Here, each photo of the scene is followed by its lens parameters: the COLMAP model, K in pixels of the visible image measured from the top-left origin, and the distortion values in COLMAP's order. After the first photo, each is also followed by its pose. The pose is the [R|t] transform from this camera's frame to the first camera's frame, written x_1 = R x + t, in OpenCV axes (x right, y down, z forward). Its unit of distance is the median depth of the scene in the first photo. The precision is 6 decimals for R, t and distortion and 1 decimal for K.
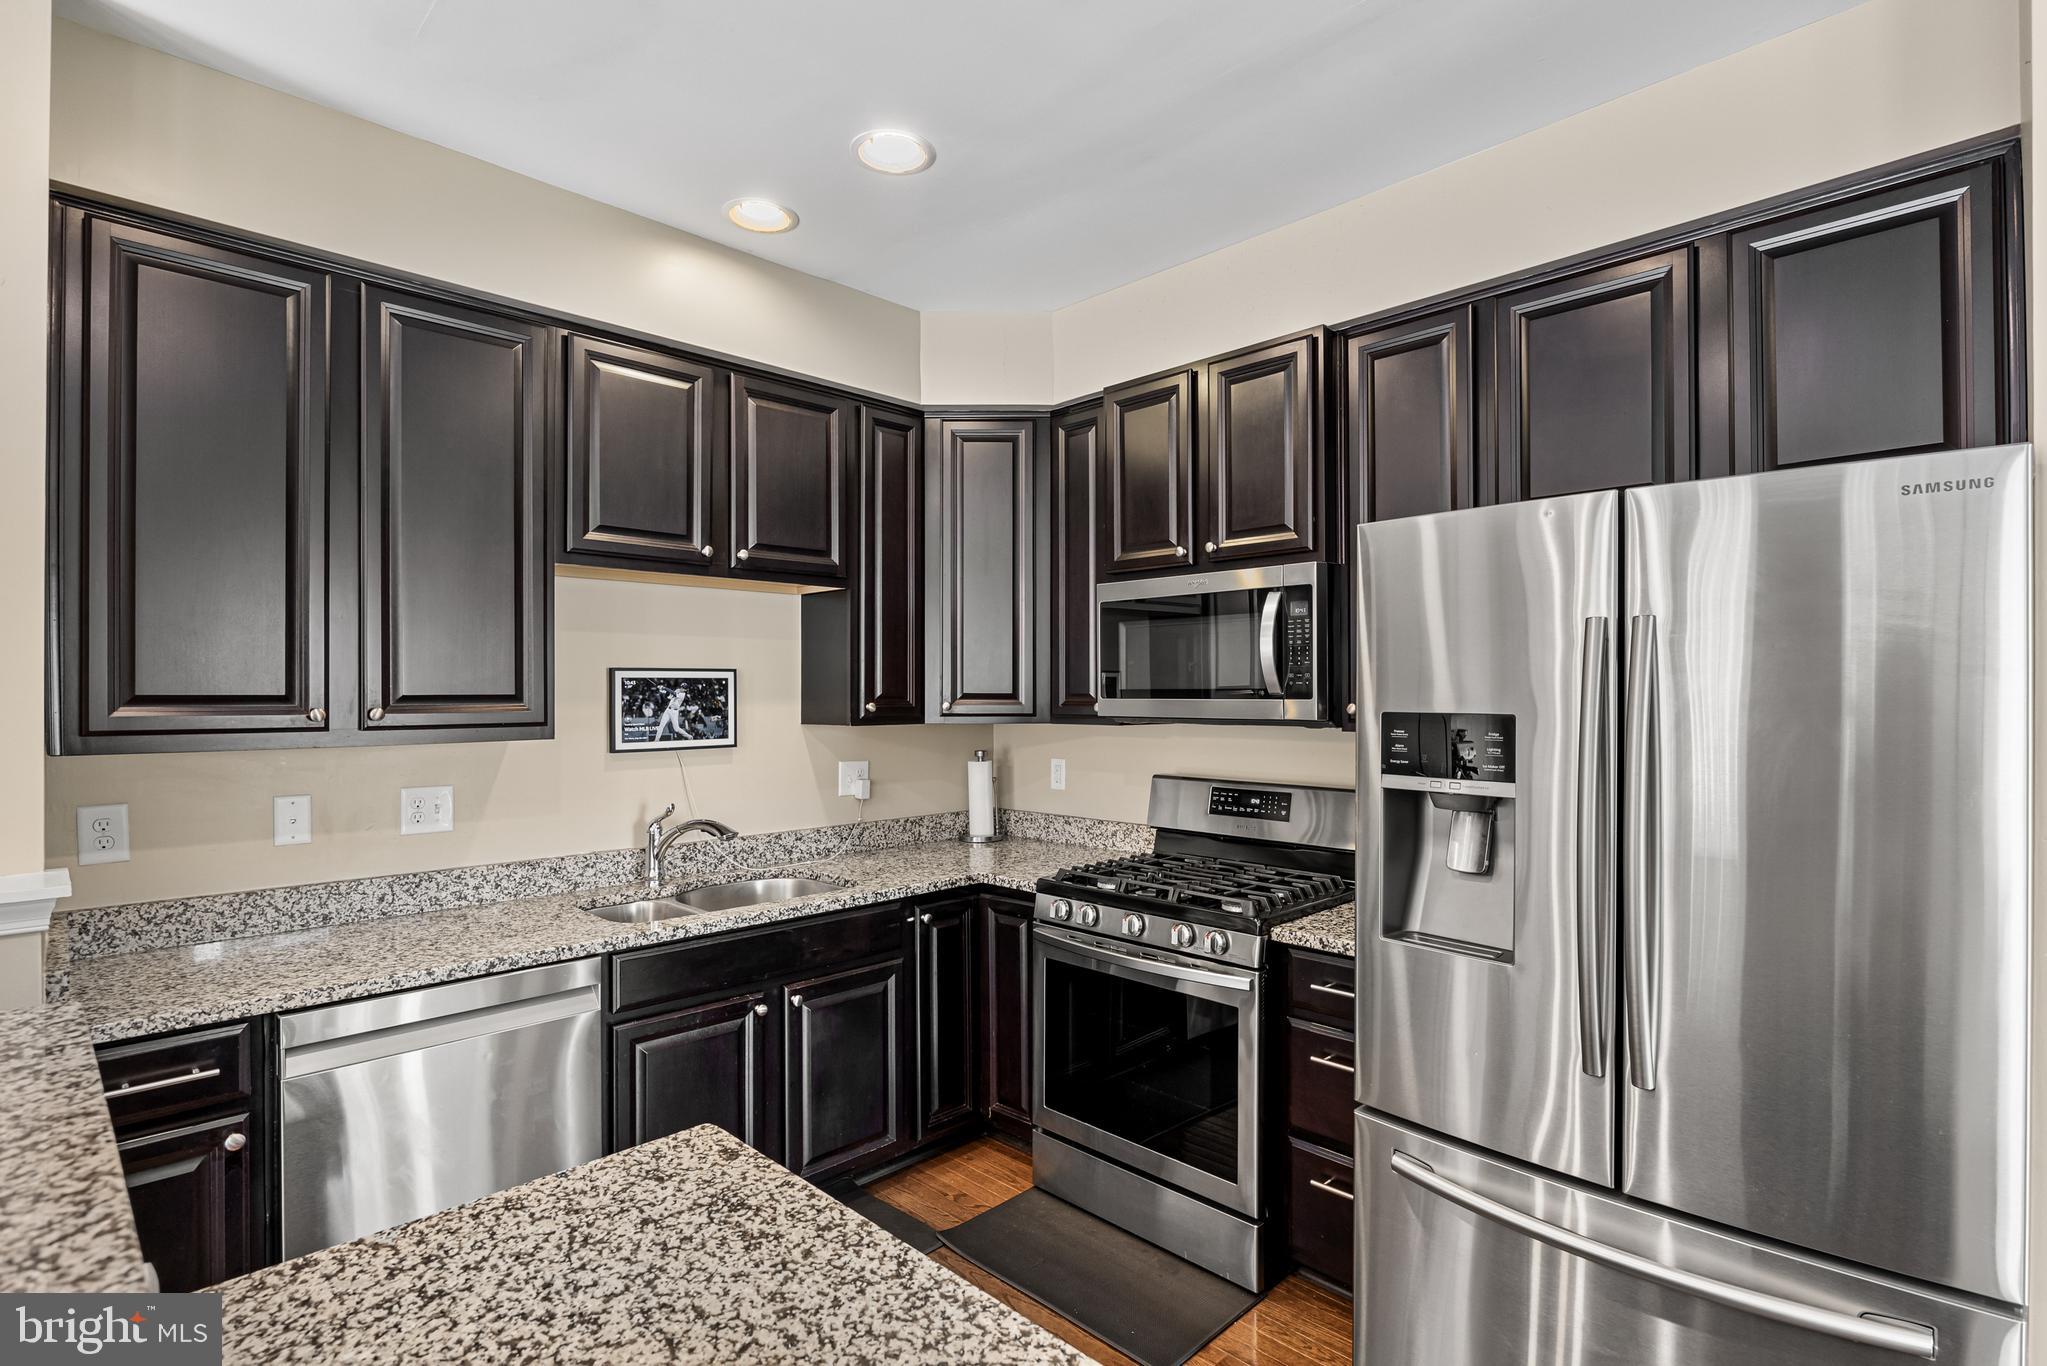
lens RADIAL K [[997.2, 0, 1017.7], [0, 997.2, 688.7], [0, 0, 1]] dist [0.000892, -0.000127]
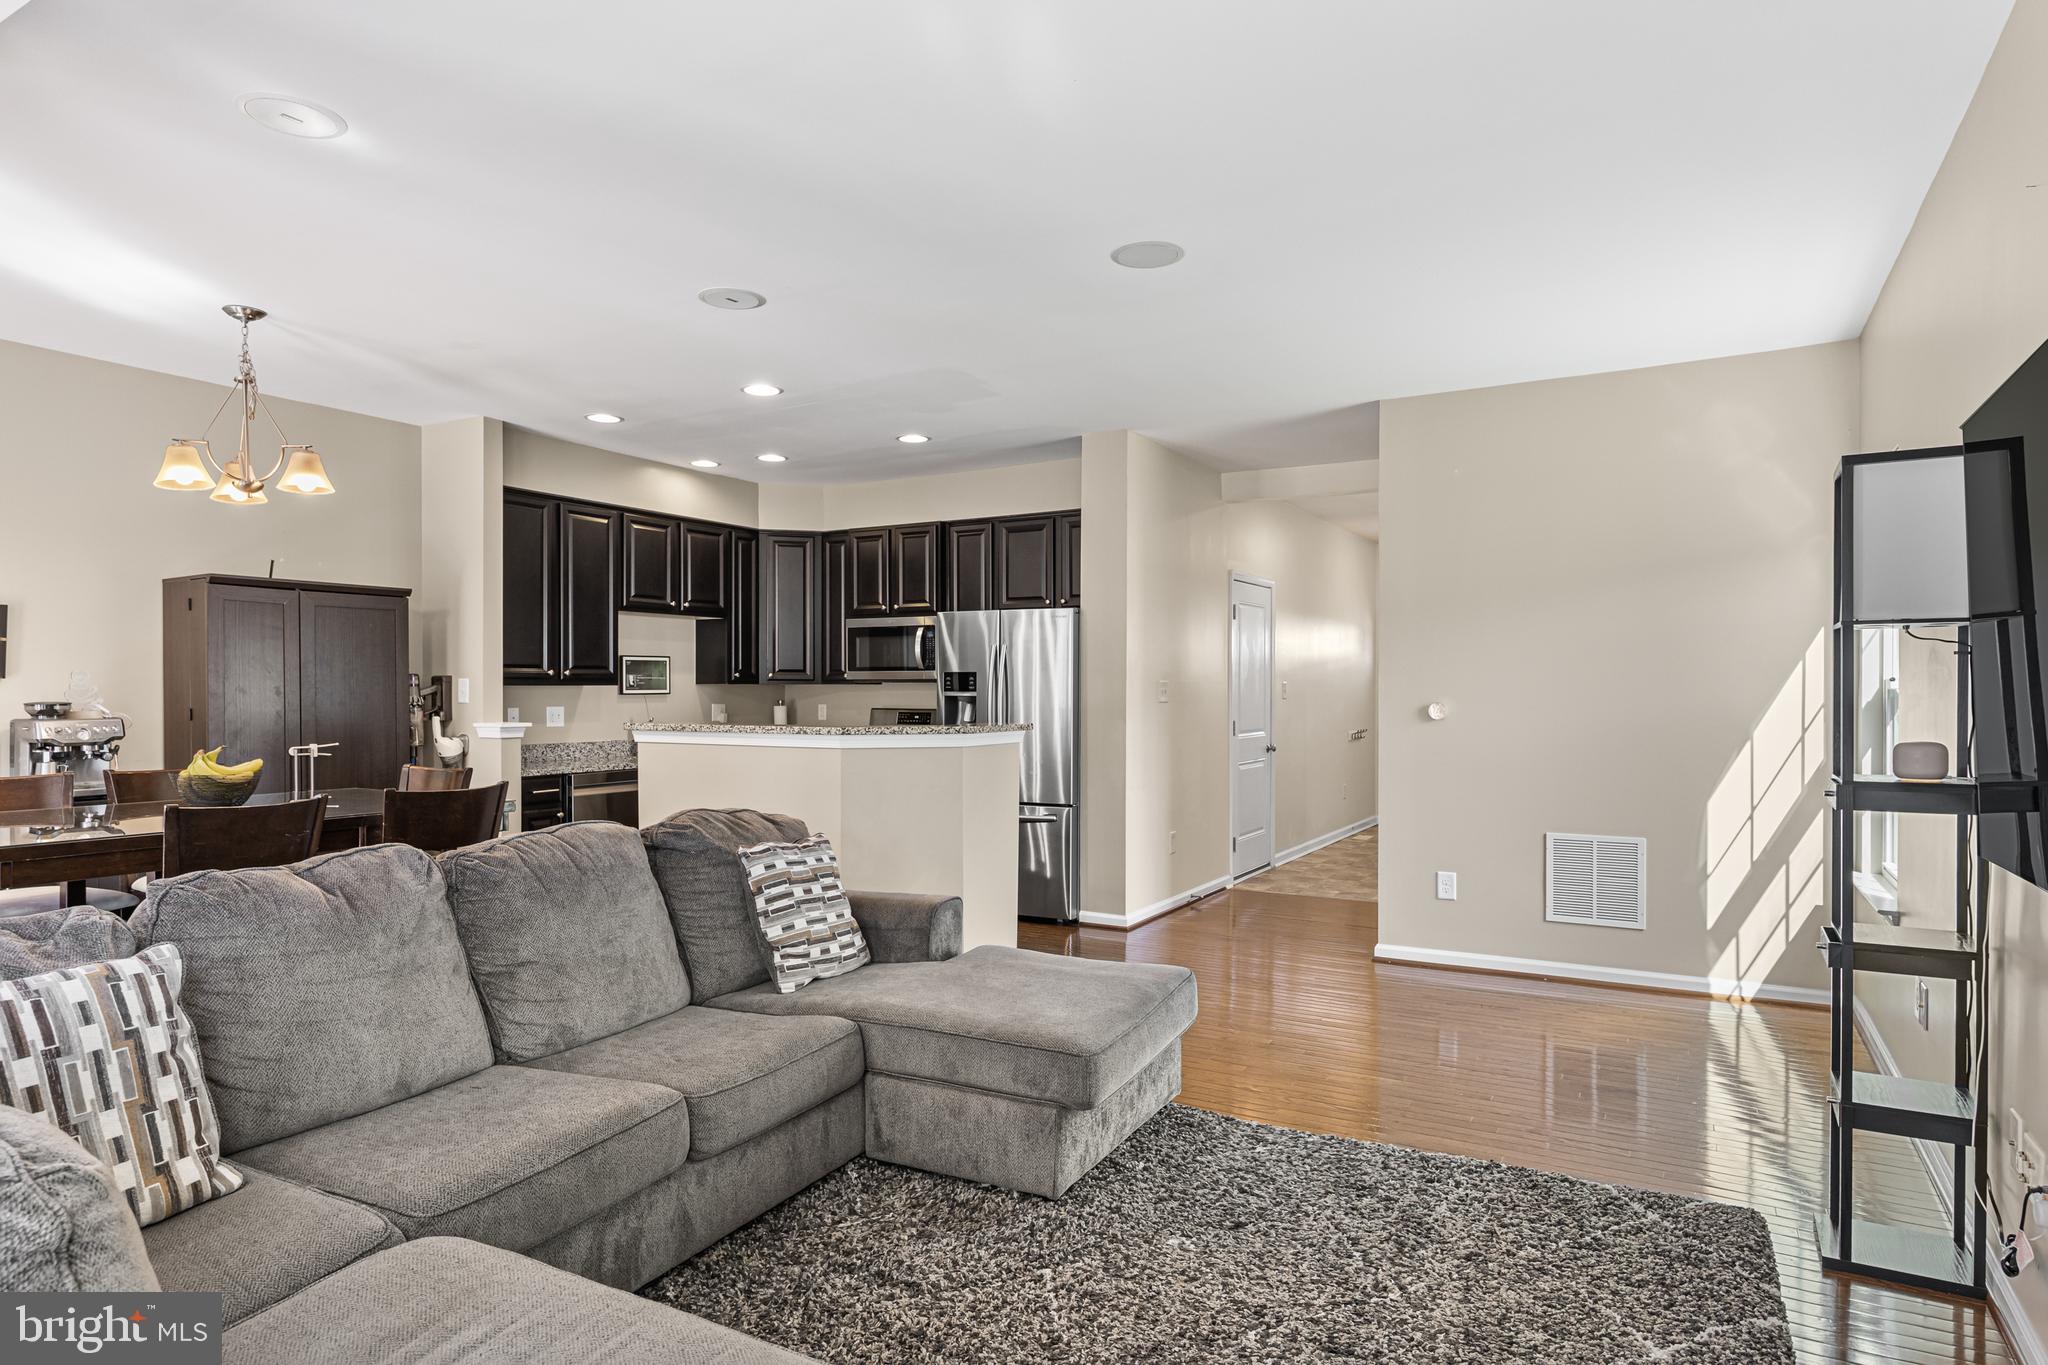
lens RADIAL K [[1167.7, 0, 1028.2], [0, 1167.7, 681.6], [0, 0, 1]] dist [0.008972, 0.000016]
pose [[0.960823, 0.002259, 0.277155, -0.263644], [-0.003027, 0.999993, 0.002344, 0.027038], [-0.277148, -0.003091, 0.960822, -1.688610]]
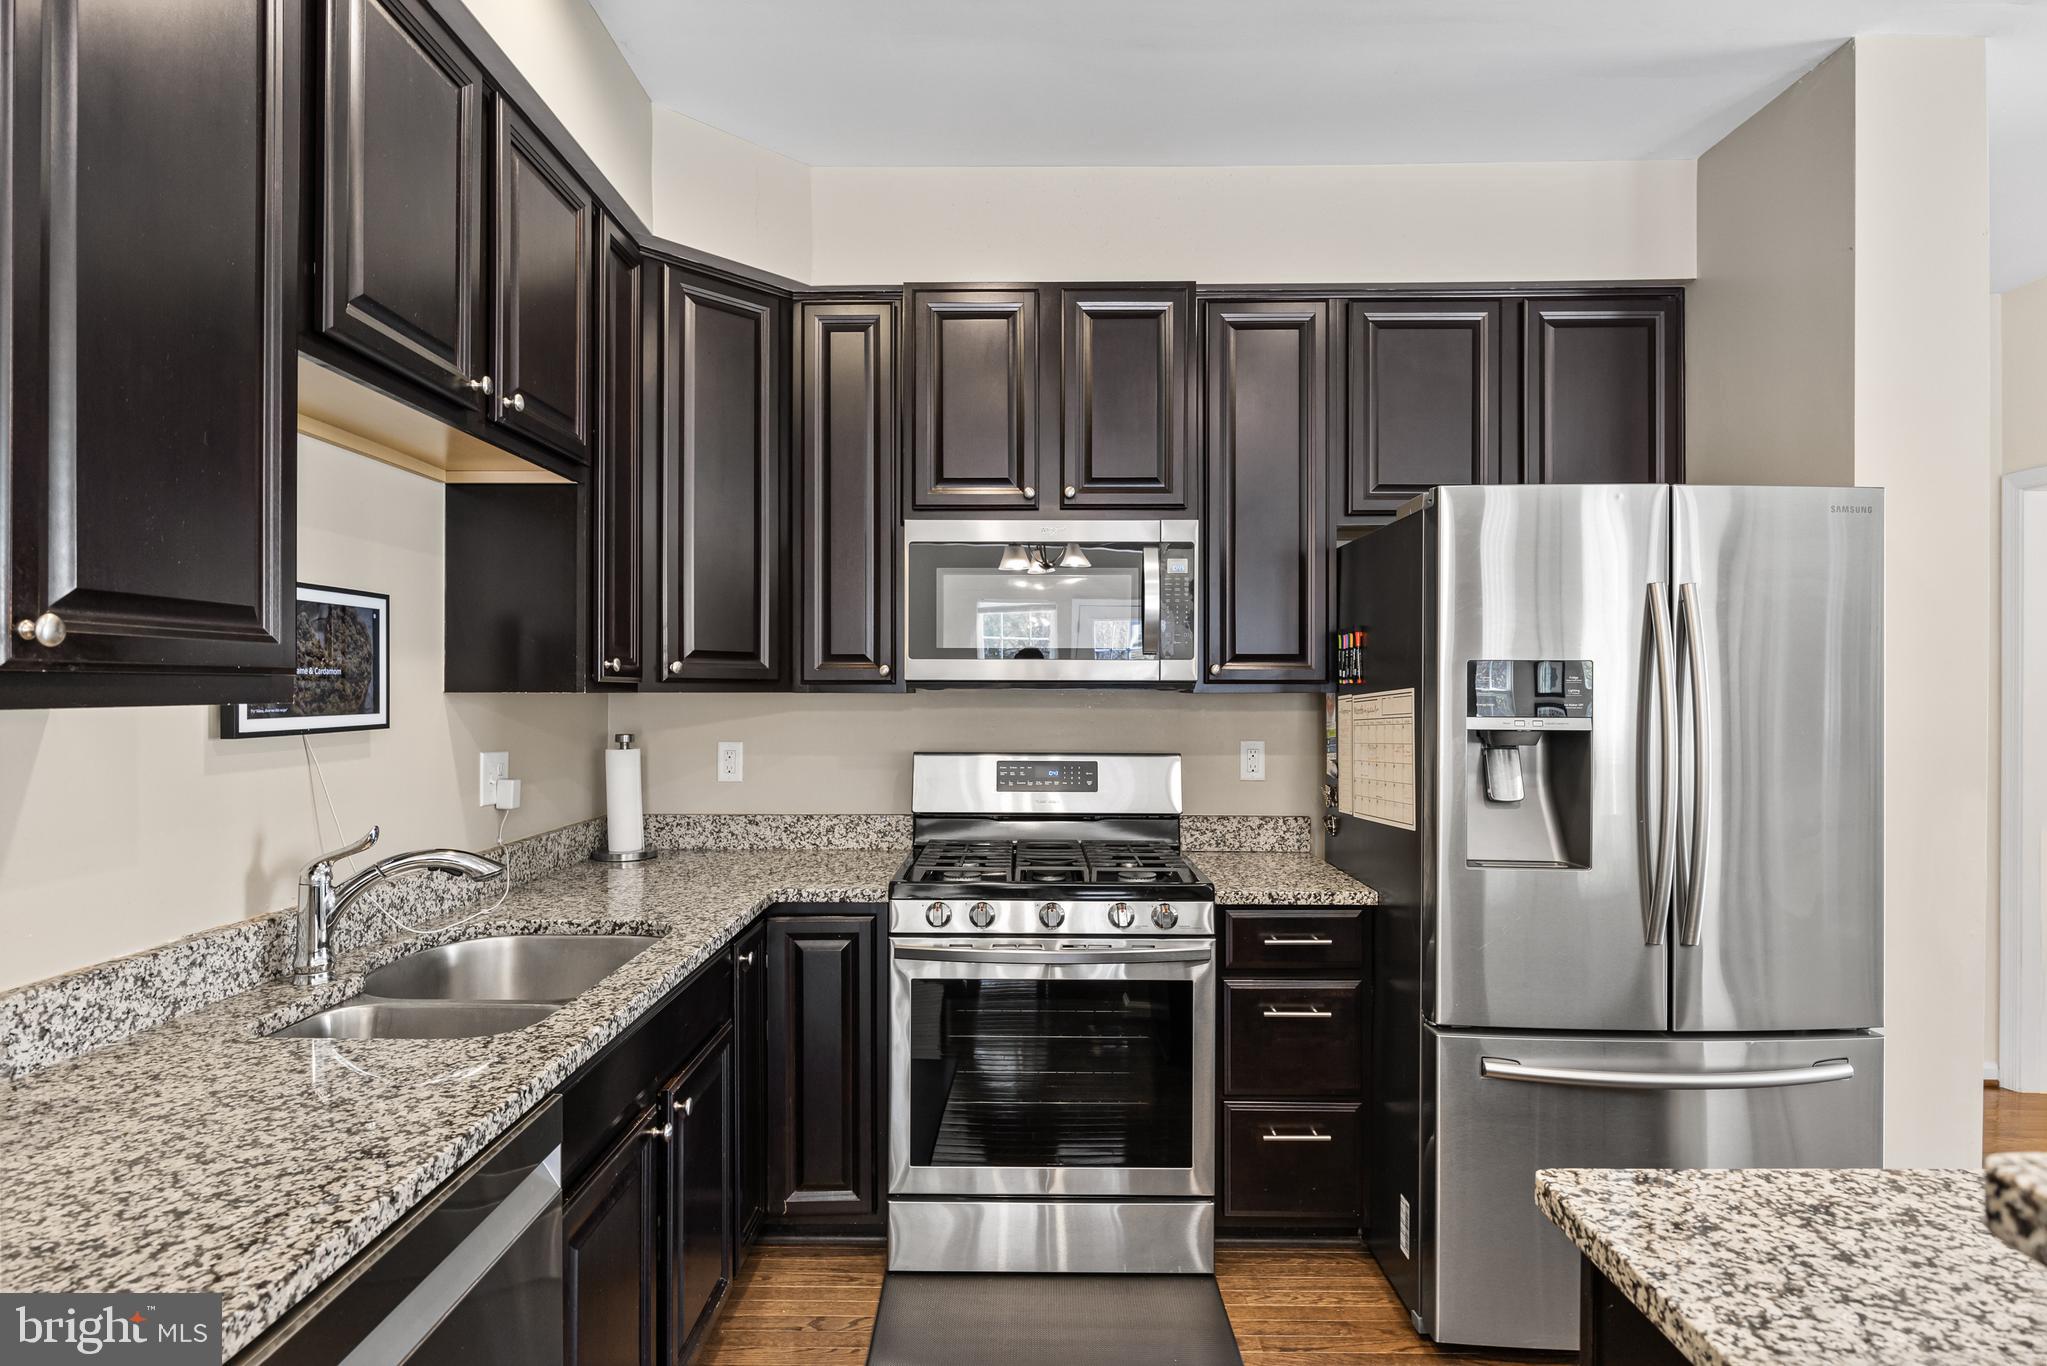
lens RADIAL K [[1088.4, 0, 1019.6], [0, 1088.4, 681.0], [0, 0, 1]] dist [-0.007518, 0.000624]
pose [[0.703414, 0.011254, 0.710691, -0.521257], [-0.007198, 0.999936, -0.008709, 0.037112], [-0.710744, 0.001011, 0.703450, 0.318555]]
